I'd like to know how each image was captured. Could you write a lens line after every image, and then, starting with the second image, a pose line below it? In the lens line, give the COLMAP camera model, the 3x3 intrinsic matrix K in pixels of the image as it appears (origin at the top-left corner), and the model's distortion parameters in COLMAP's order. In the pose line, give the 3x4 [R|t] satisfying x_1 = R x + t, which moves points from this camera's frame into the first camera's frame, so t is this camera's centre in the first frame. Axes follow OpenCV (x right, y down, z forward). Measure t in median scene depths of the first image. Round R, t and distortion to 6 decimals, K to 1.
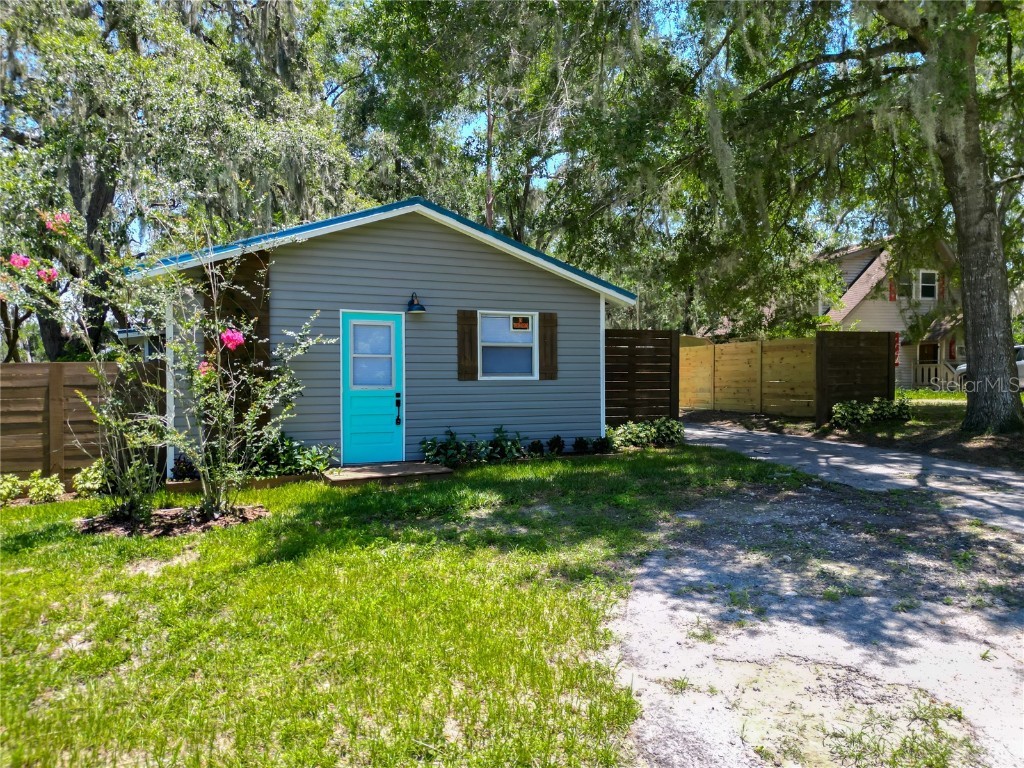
lens RADIAL K [[761.2, 0, 512.0], [0, 761.2, 384.0], [0, 0, 1]] dist [0.049030, -0.084953]
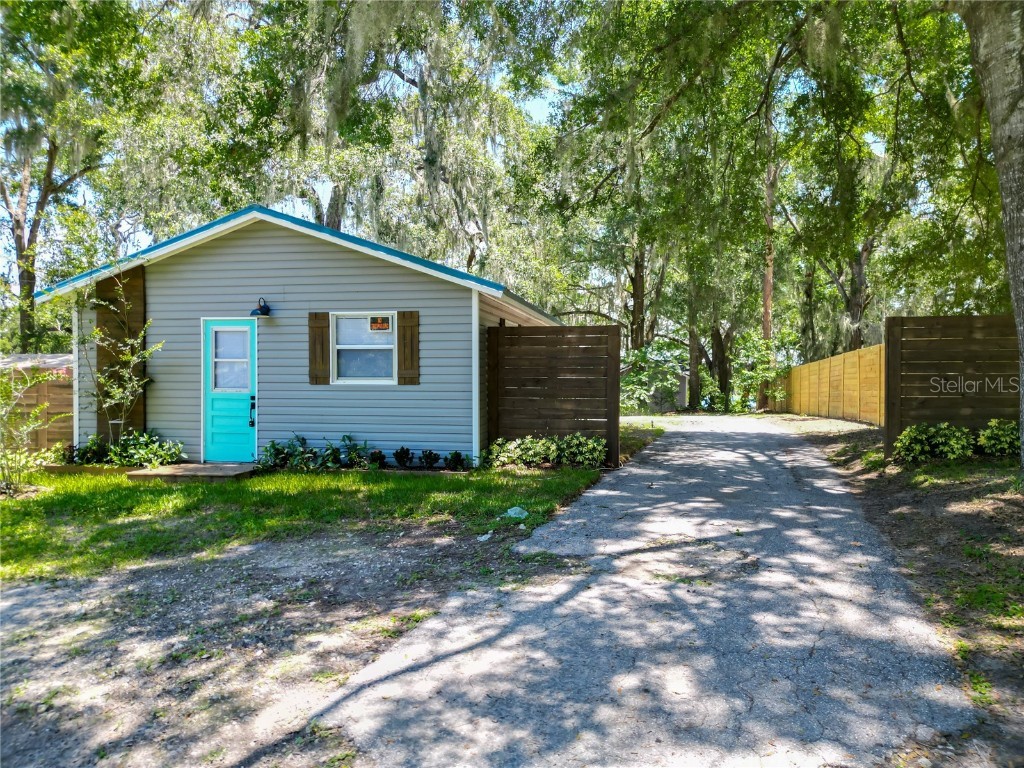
lens RADIAL K [[761.2, 0, 512.0], [0, 761.2, 384.0], [0, 0, 1]] dist [0.049030, -0.084953]
pose [[0.811867, 0.016823, -0.583600, 0.710410], [-0.011382, 0.999851, 0.012988, -0.020873], [0.583731, -0.003902, 0.811938, 0.350234]]
